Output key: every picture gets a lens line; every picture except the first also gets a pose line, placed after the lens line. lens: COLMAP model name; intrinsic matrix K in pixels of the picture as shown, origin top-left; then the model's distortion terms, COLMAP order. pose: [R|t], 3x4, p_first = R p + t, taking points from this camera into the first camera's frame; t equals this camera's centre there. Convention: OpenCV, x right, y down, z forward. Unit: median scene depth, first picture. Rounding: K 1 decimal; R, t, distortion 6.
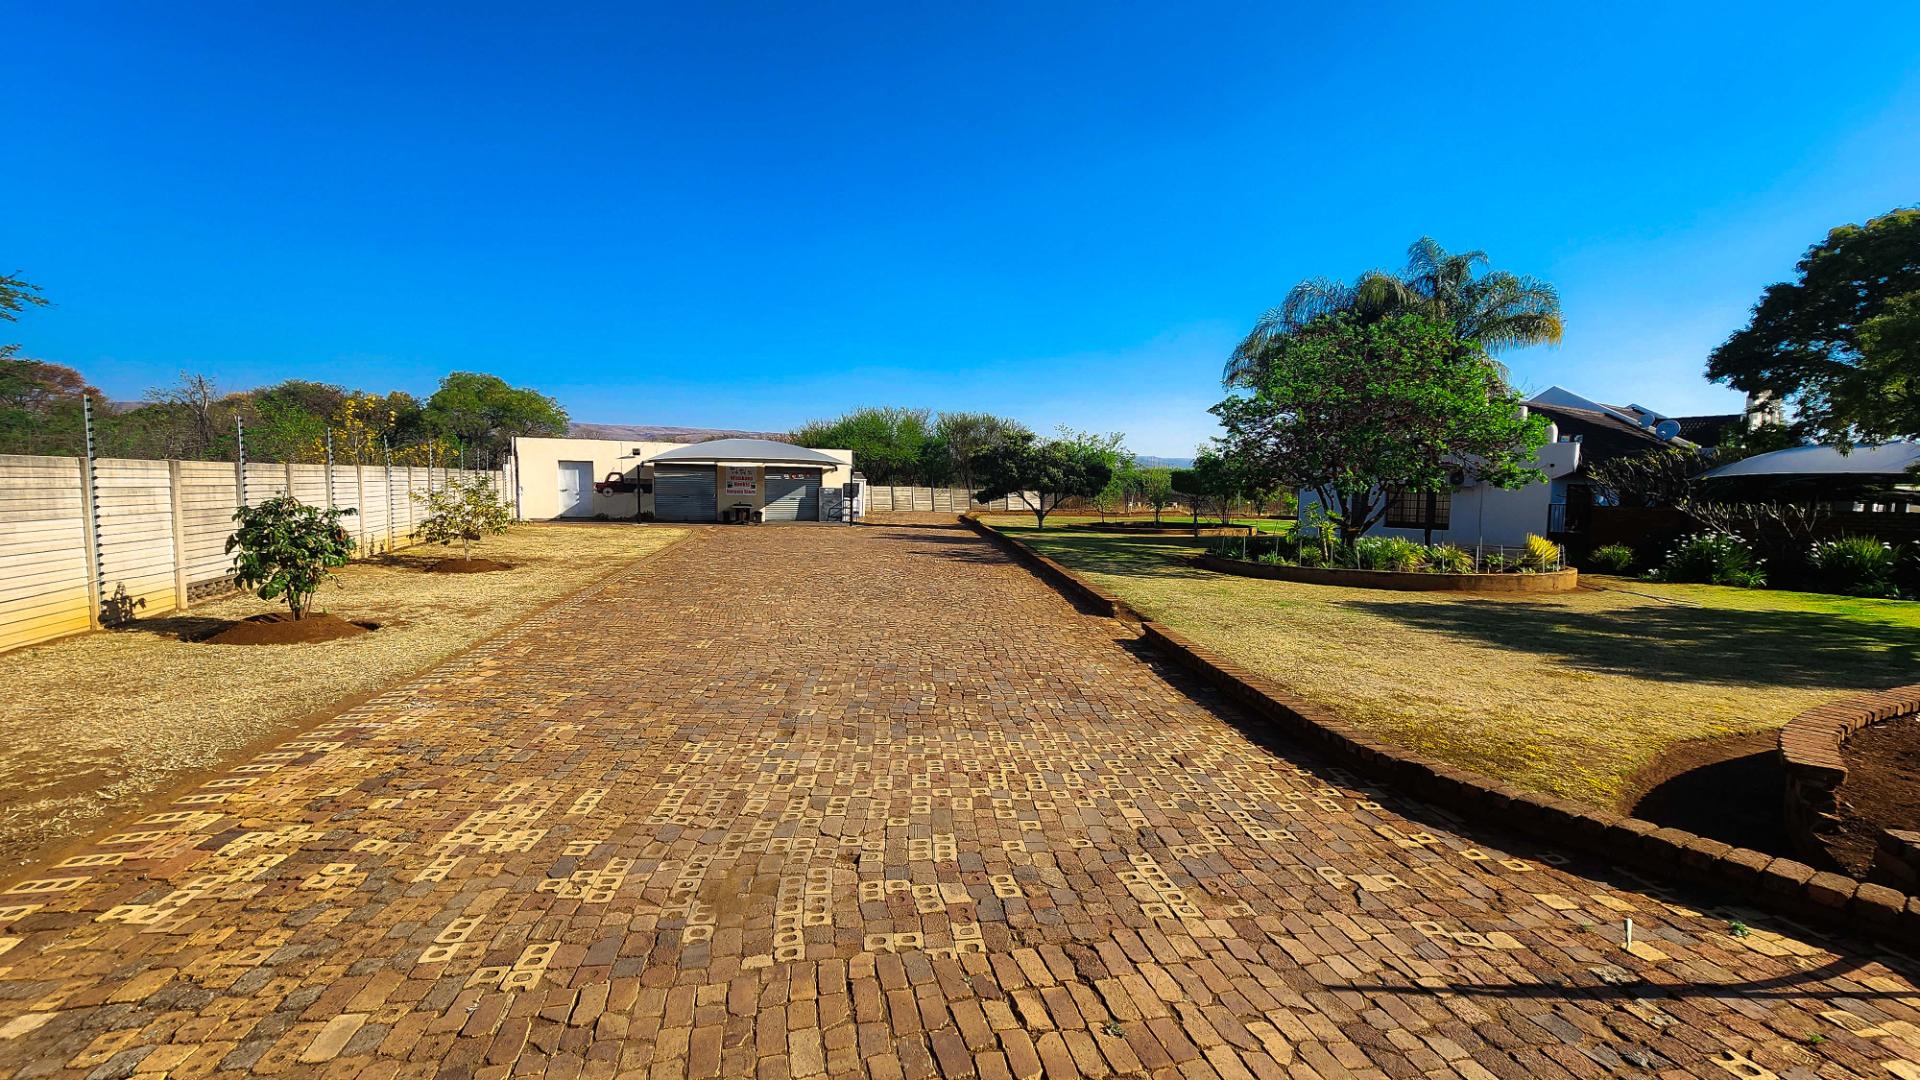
lens RADIAL K [[790.8, 0, 960.0], [0, 790.8, 540.0], [0, 0, 1]] dist [-0.001884, -0.000153]
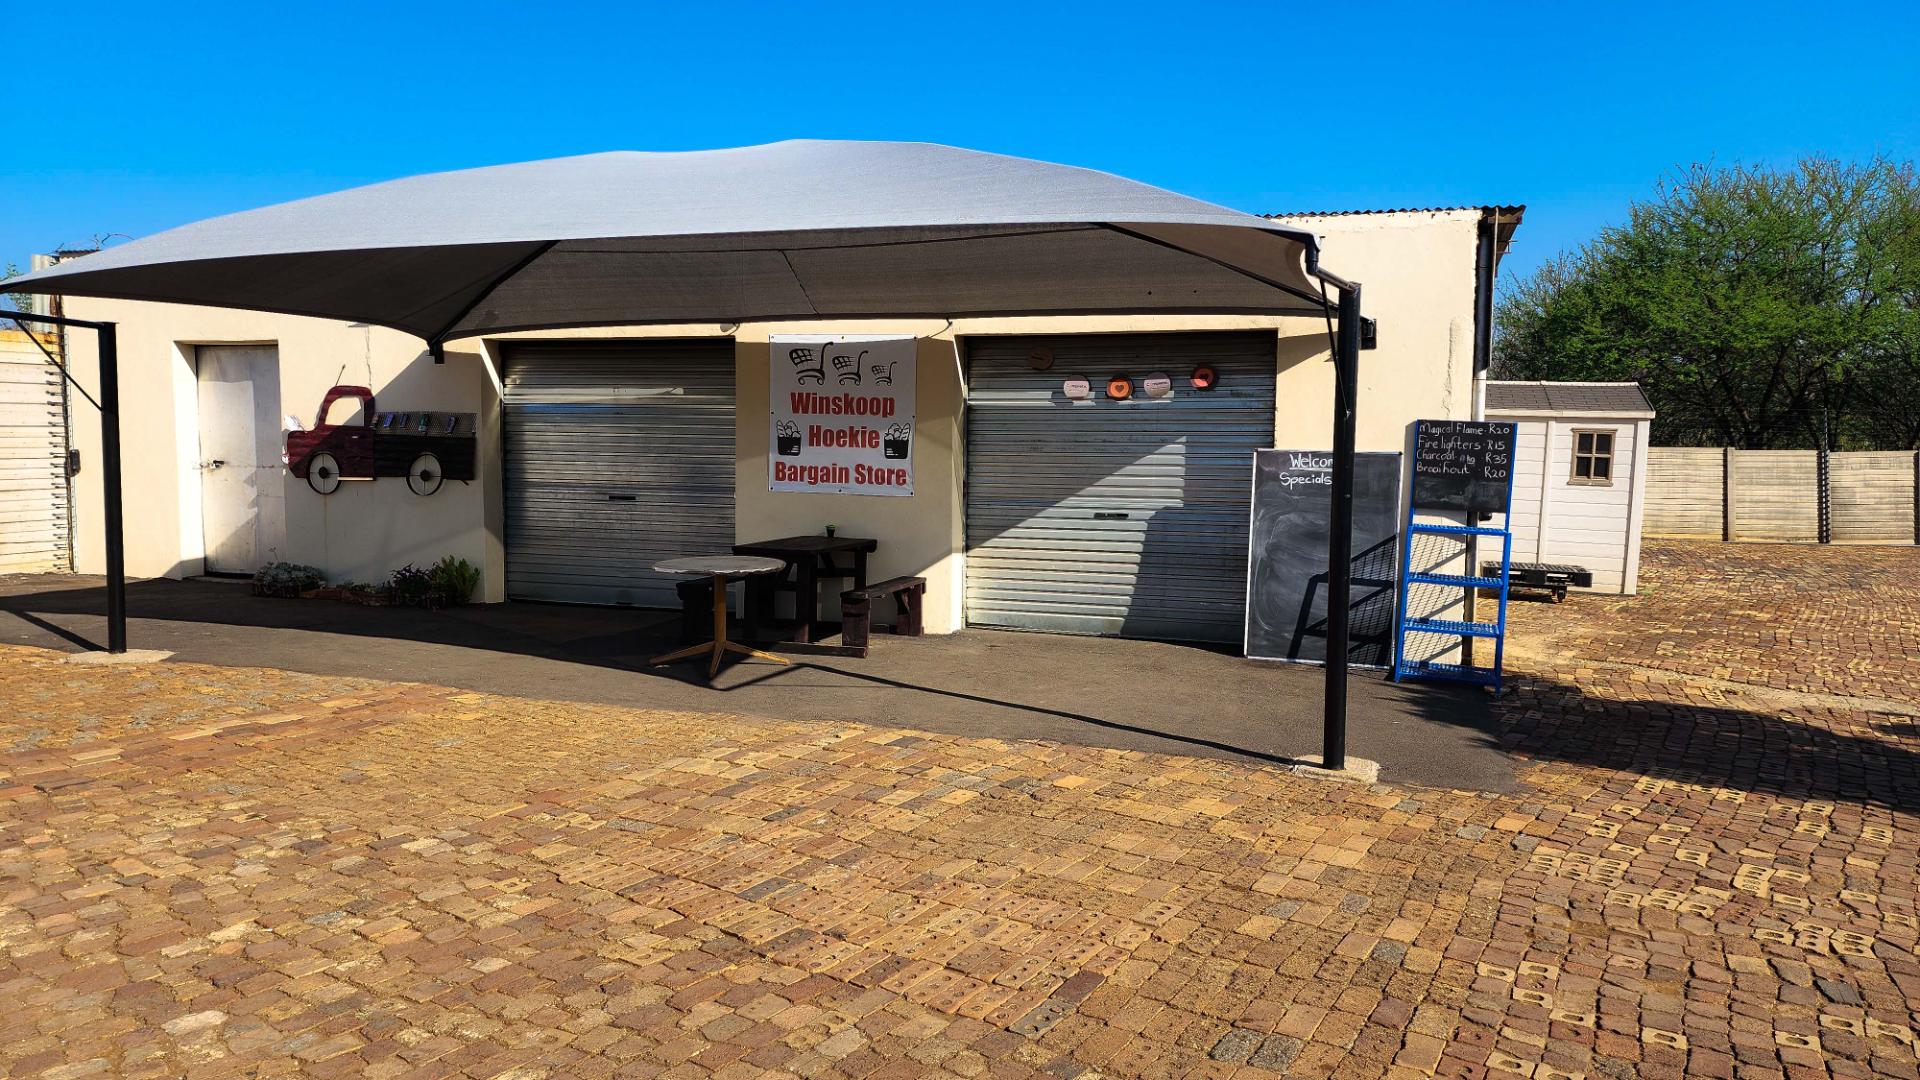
lens RADIAL K [[1298.3, 0, 960.0], [0, 1298.3, 540.0], [0, 0, 1]] dist [0.056649, -0.002535]
pose [[0.782348, 0.039197, -0.621607, -0.054284], [-0.038878, 0.999145, 0.014072, -0.049805], [0.621628, 0.013157, 0.783202, 0.756273]]
